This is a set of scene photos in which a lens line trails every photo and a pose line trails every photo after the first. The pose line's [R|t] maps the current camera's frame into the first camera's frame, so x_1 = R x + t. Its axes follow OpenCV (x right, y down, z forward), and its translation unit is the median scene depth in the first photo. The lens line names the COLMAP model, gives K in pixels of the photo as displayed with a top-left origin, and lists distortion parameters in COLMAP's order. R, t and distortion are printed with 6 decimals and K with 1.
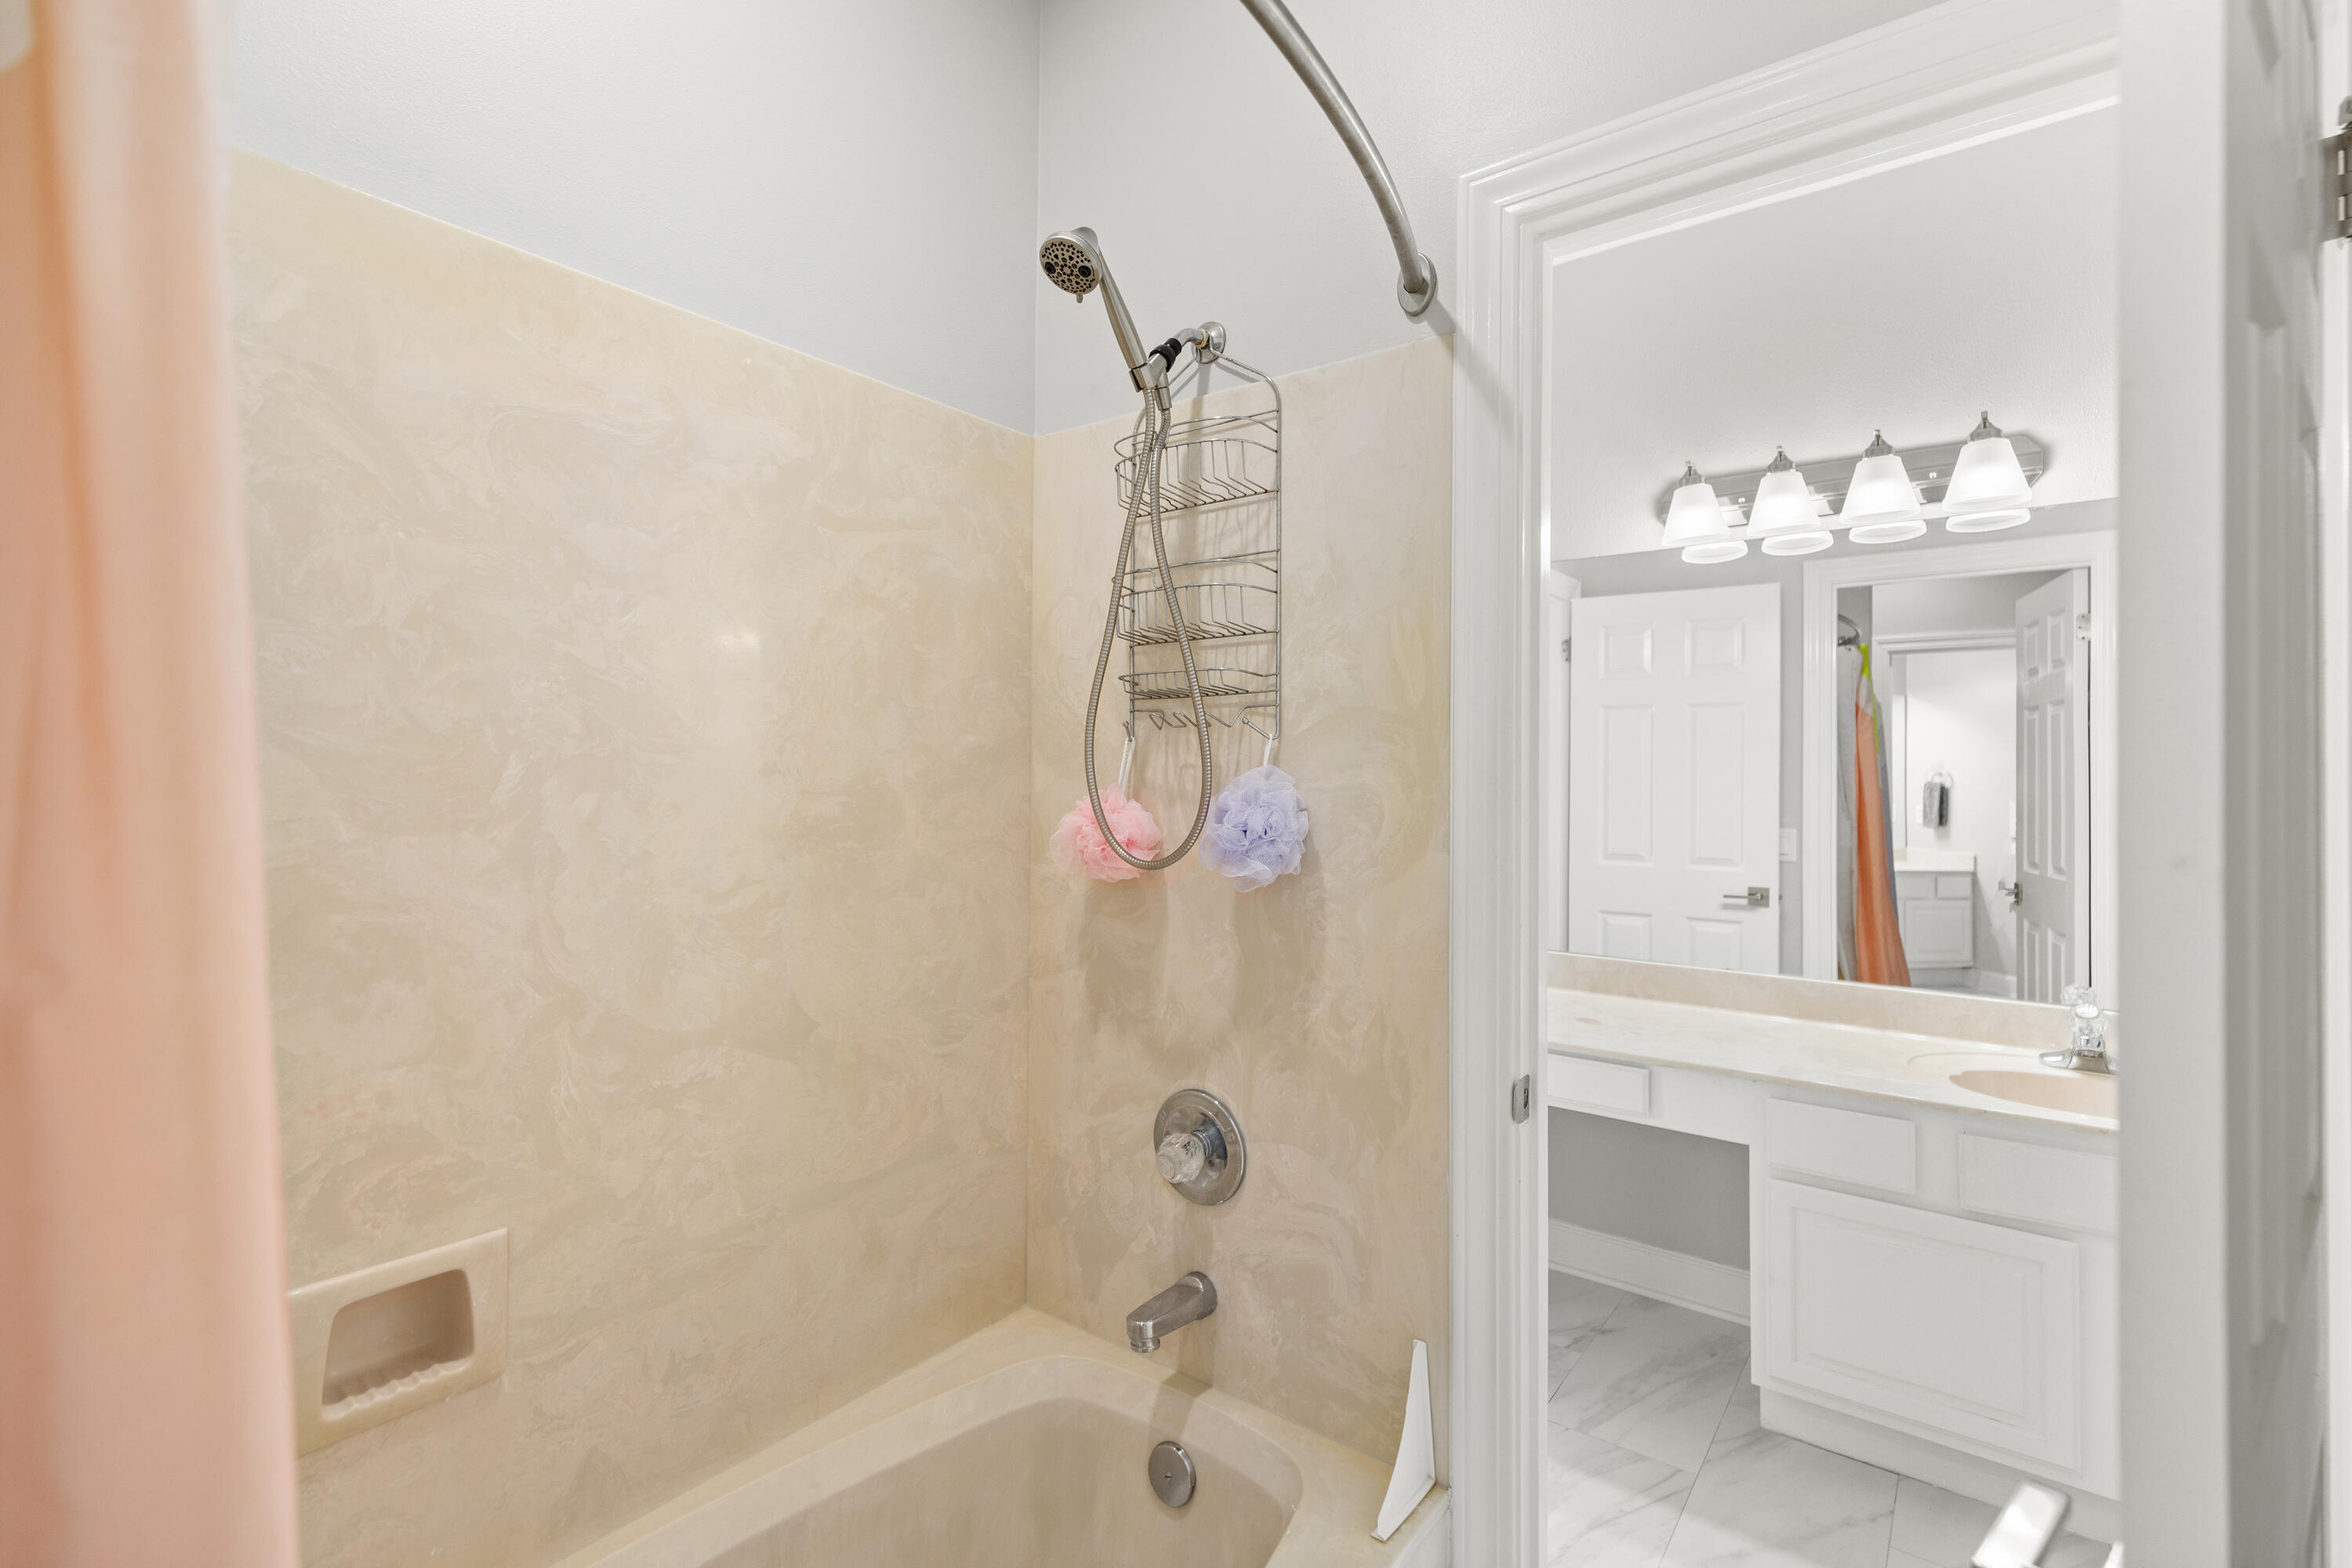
lens RADIAL K [[1078.6, 0, 1176.7], [0, 1078.6, 779.2], [0, 0, 1]] dist [0.002030, -0.000001]
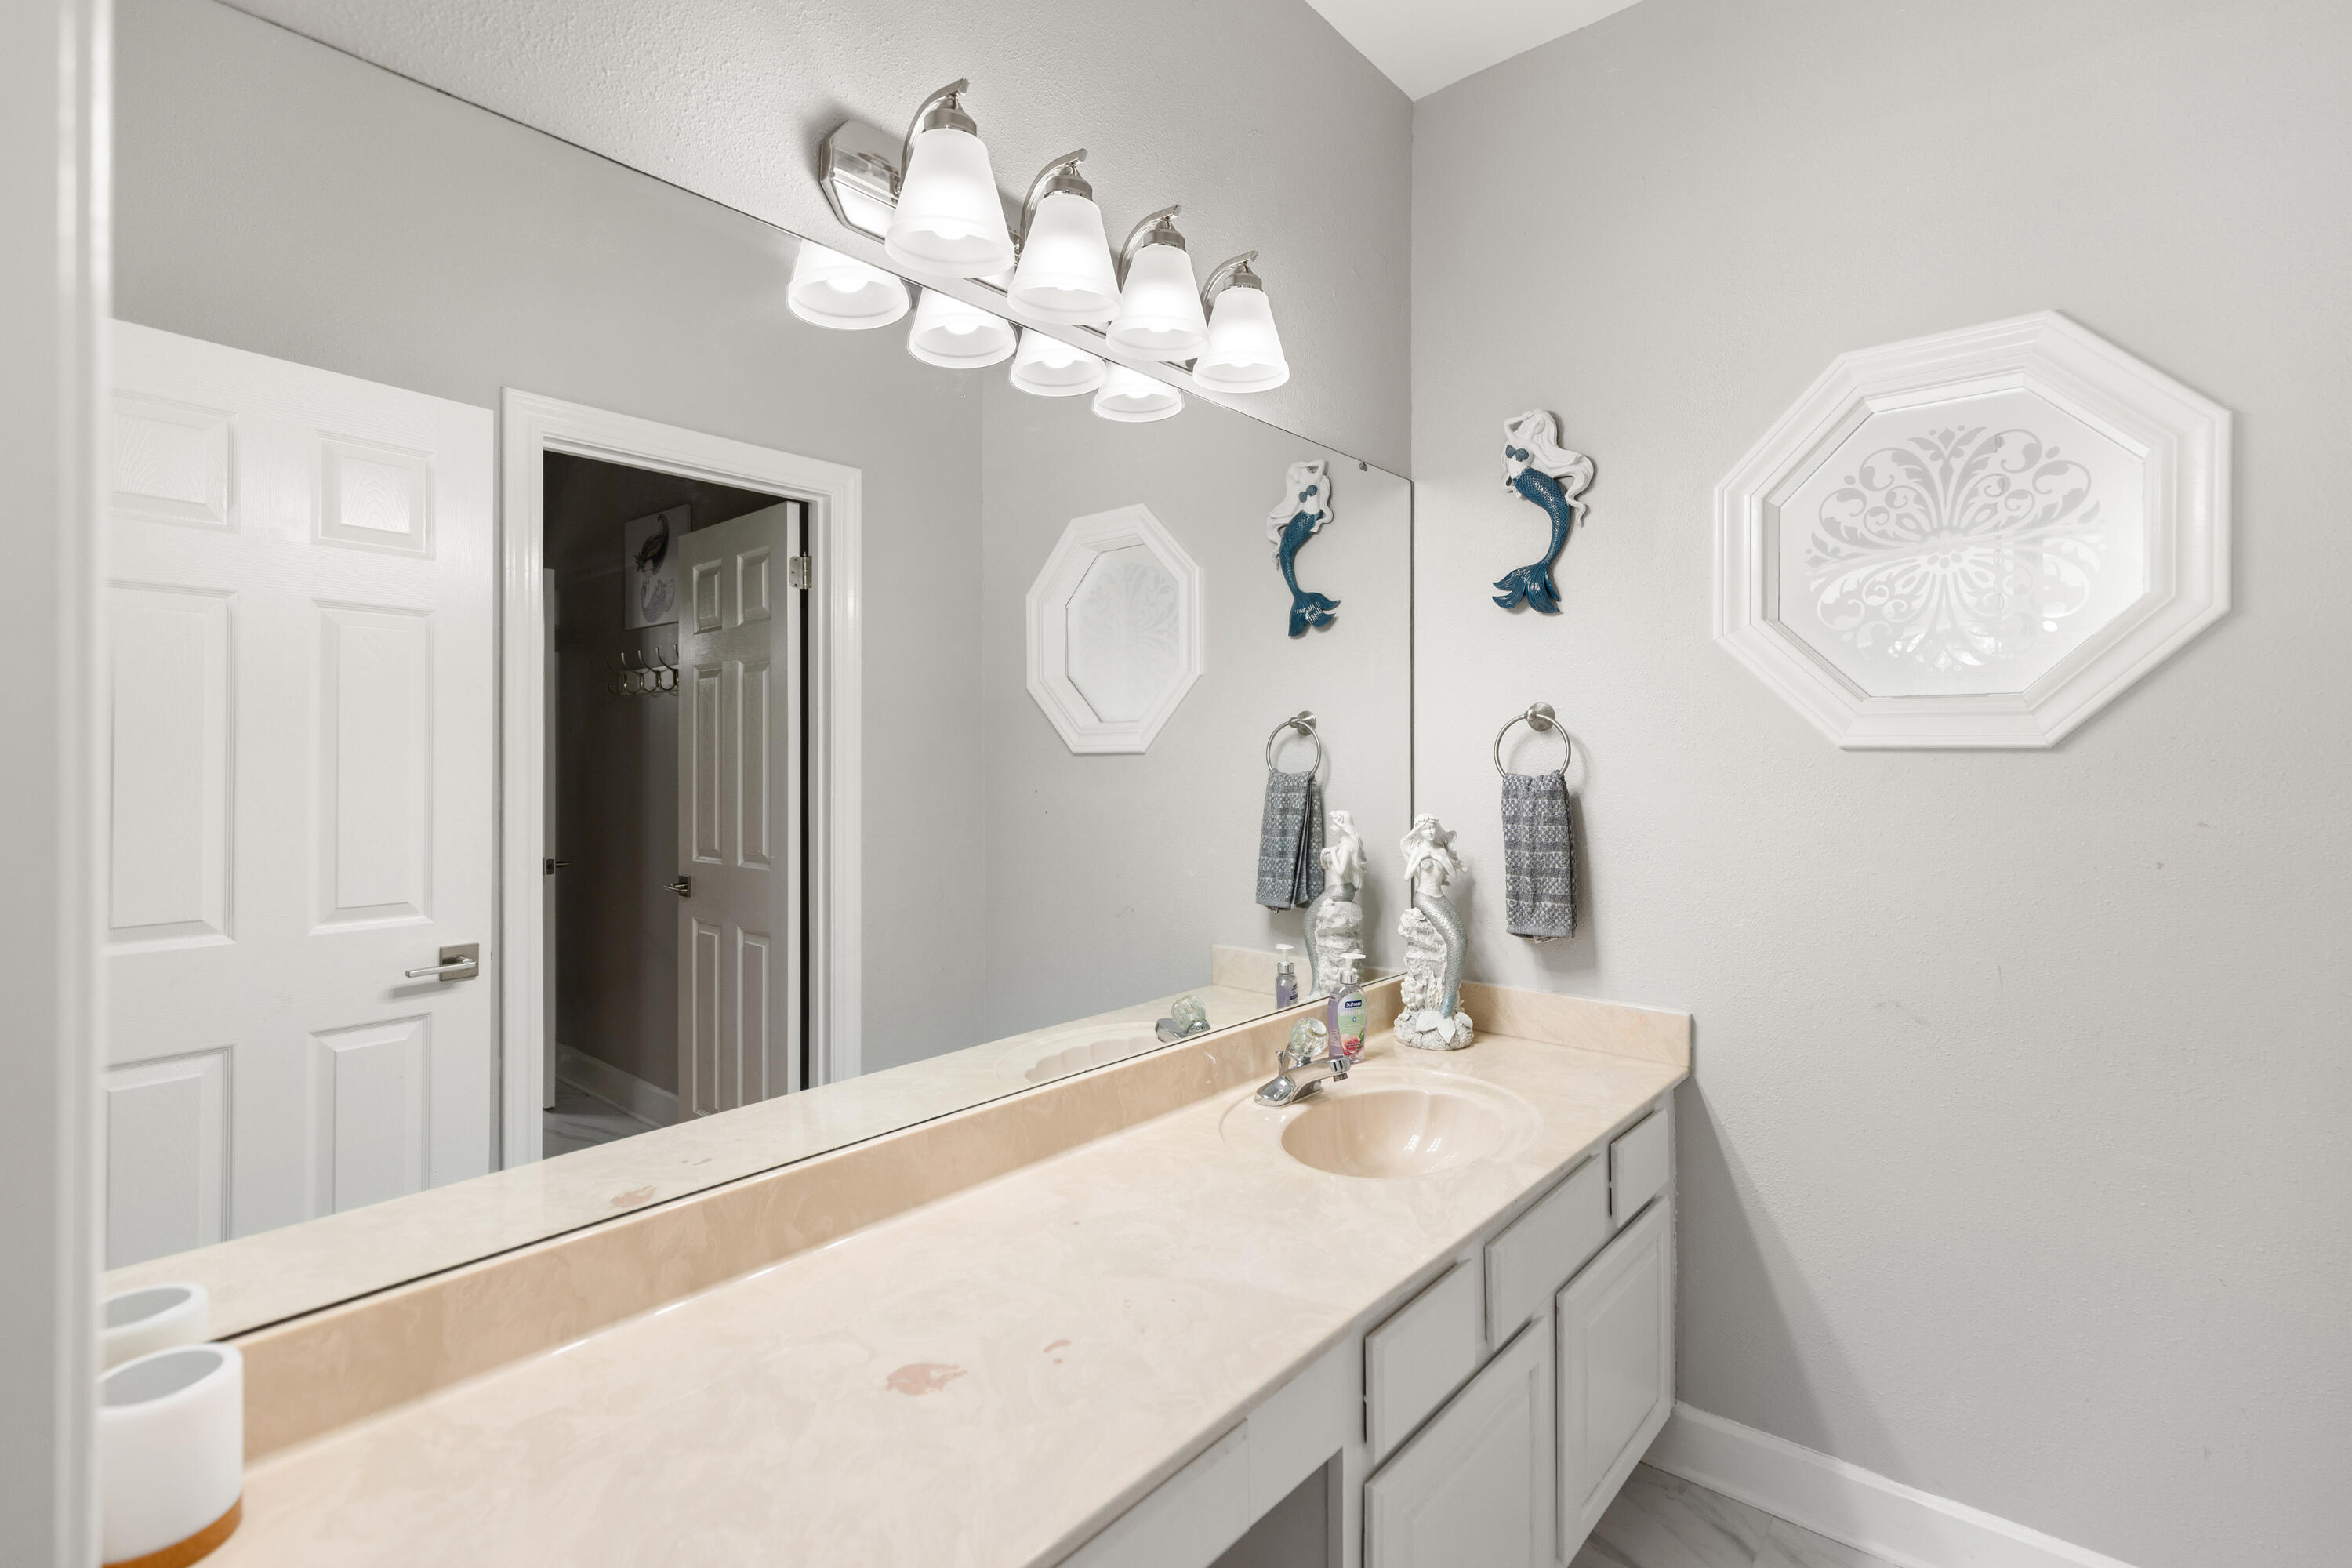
lens RADIAL K [[1078.6, 0, 1184.4], [0, 1078.6, 758.3], [0, 0, 1]] dist [0.002030, -0.000001]
pose [[0.047050, -0.013096, 0.998807, 0.000414], [0.002745, 0.999912, 0.012981, -0.002634], [-0.998889, 0.002131, 0.047082, 0.615490]]
